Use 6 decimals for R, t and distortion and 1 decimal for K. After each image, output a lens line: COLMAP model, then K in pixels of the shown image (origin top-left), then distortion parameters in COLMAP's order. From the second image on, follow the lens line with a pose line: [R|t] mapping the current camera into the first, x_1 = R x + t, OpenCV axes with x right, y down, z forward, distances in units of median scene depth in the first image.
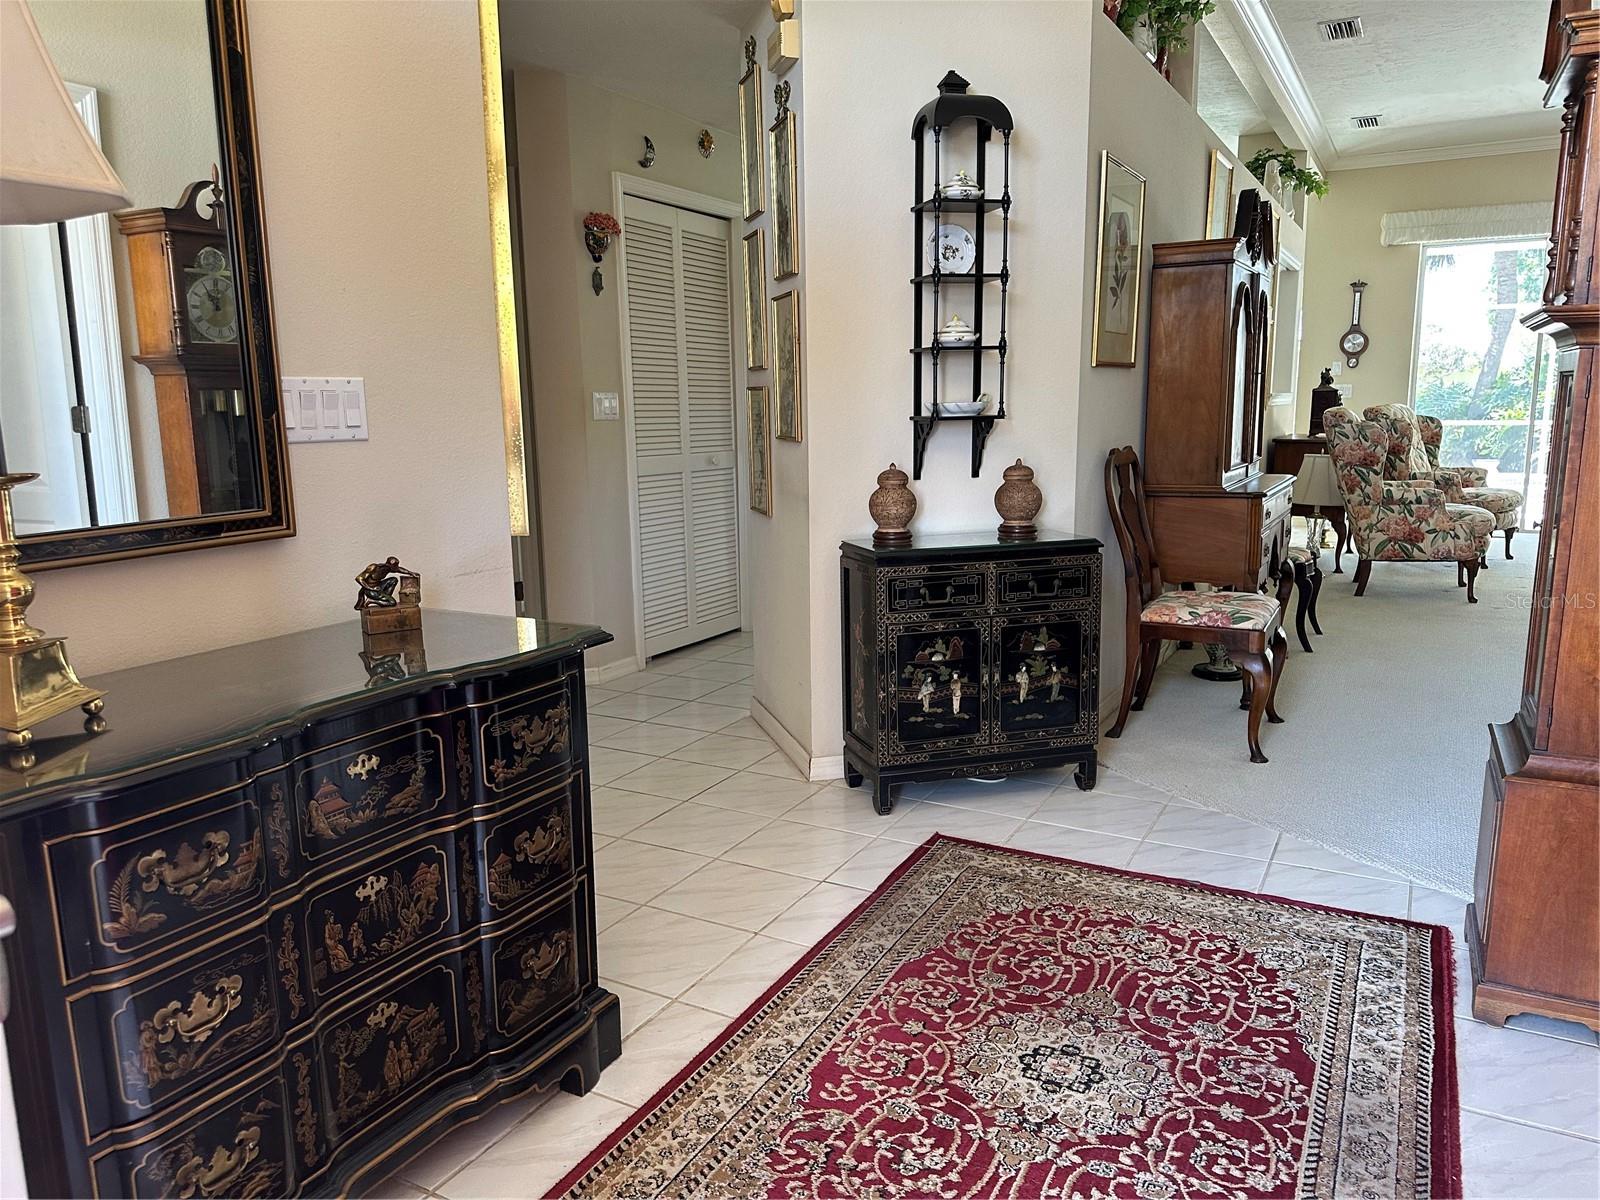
lens RADIAL K [[1133.6, 0, 800.0], [0, 1133.6, 600.0], [0, 0, 1]] dist [-0.003022, -0.002428]
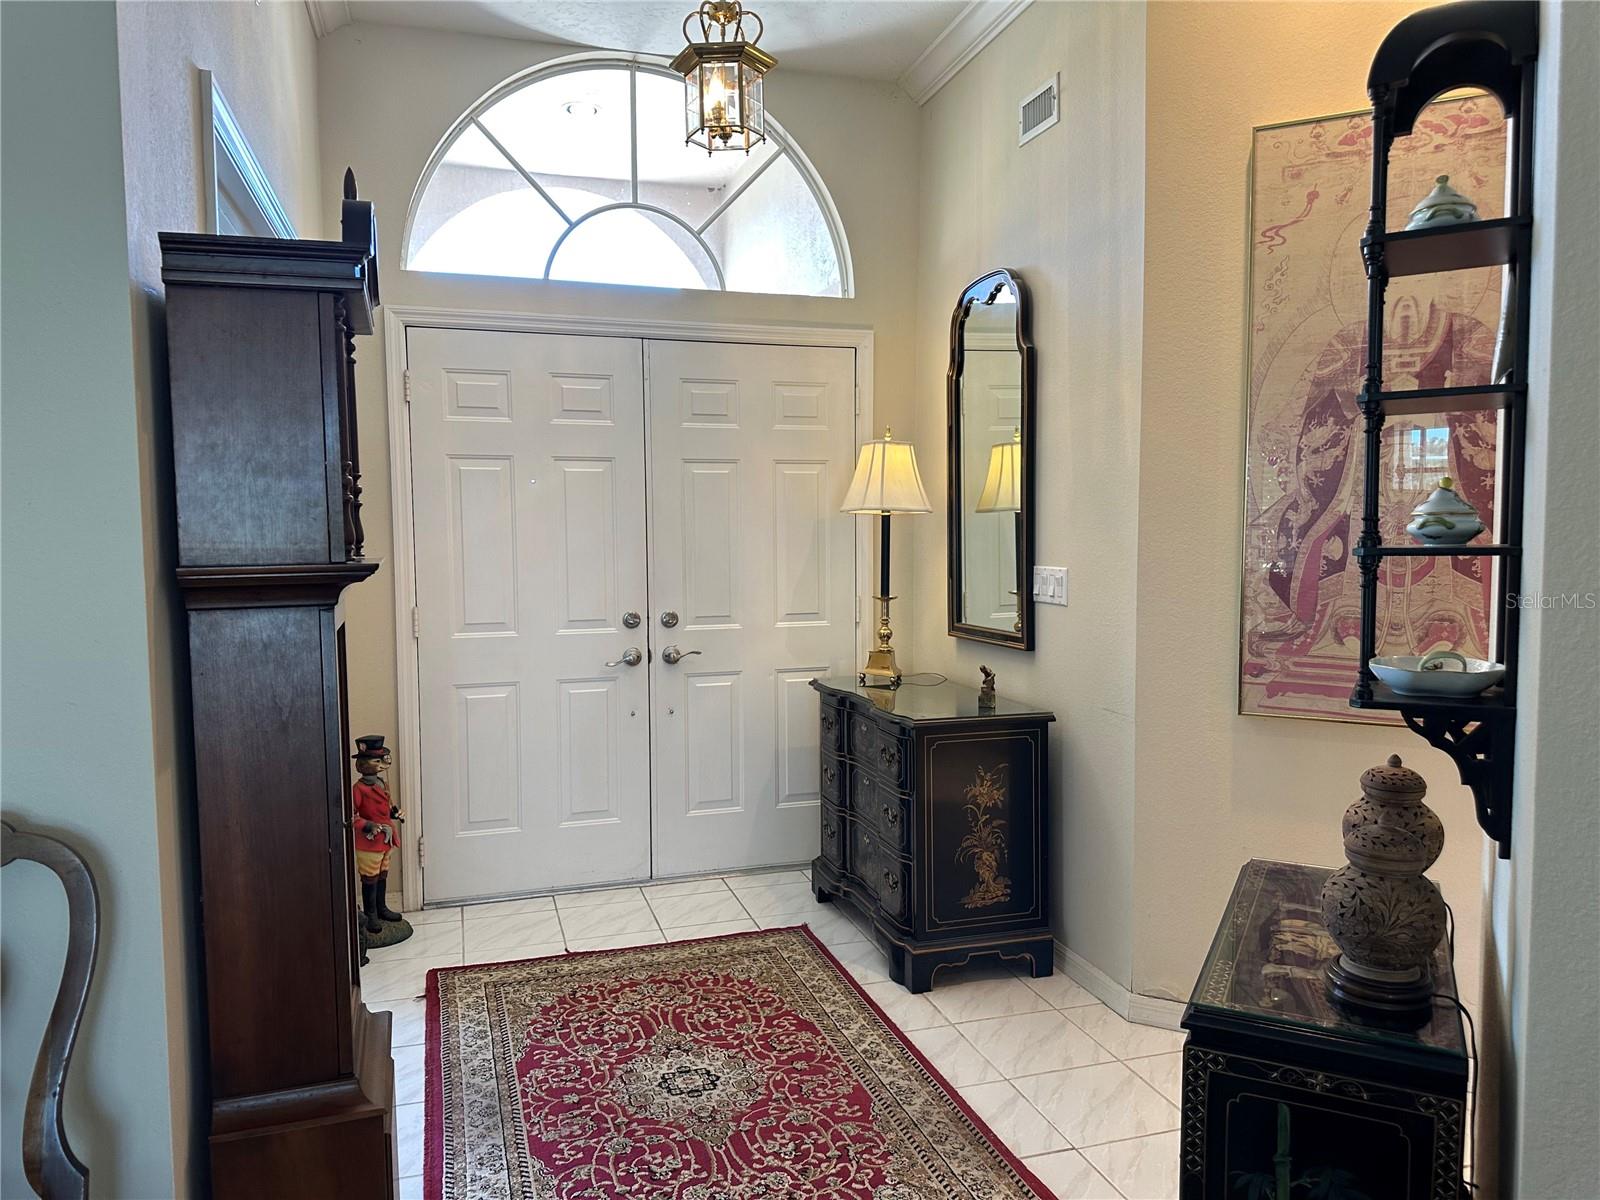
lens RADIAL K [[1133.6, 0, 800.0], [0, 1133.6, 600.0], [0, 0, 1]] dist [-0.003022, -0.002428]
pose [[-0.688773, 0.070315, -0.721560, 1.074611], [-0.120149, 0.970451, 0.209259, -0.453817], [0.714952, 0.230826, -0.659972, 1.841817]]
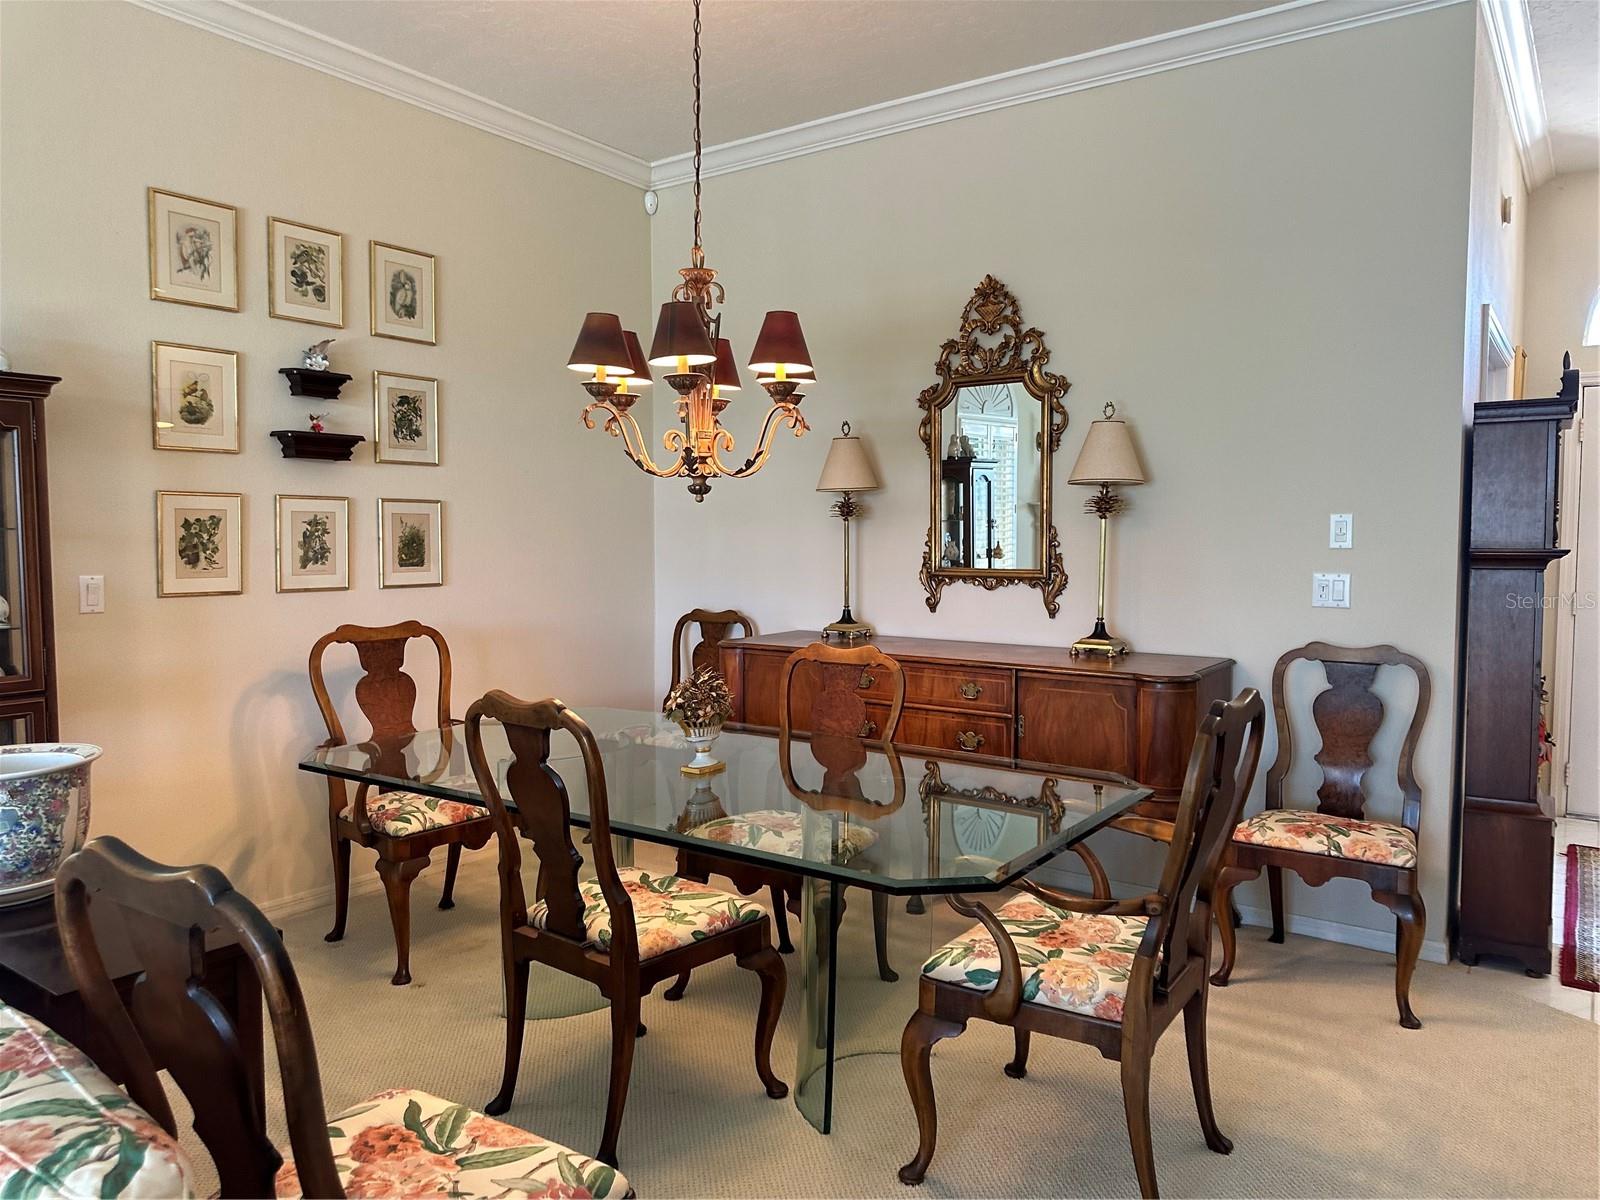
lens RADIAL K [[1133.6, 0, 800.0], [0, 1133.6, 600.0], [0, 0, 1]] dist [-0.003022, -0.002428]
pose [[-0.994691, -0.001402, 0.102900, 1.701684], [0.022708, 0.972270, 0.232757, -0.628056], [-0.100372, 0.233858, -0.967076, 2.911222]]
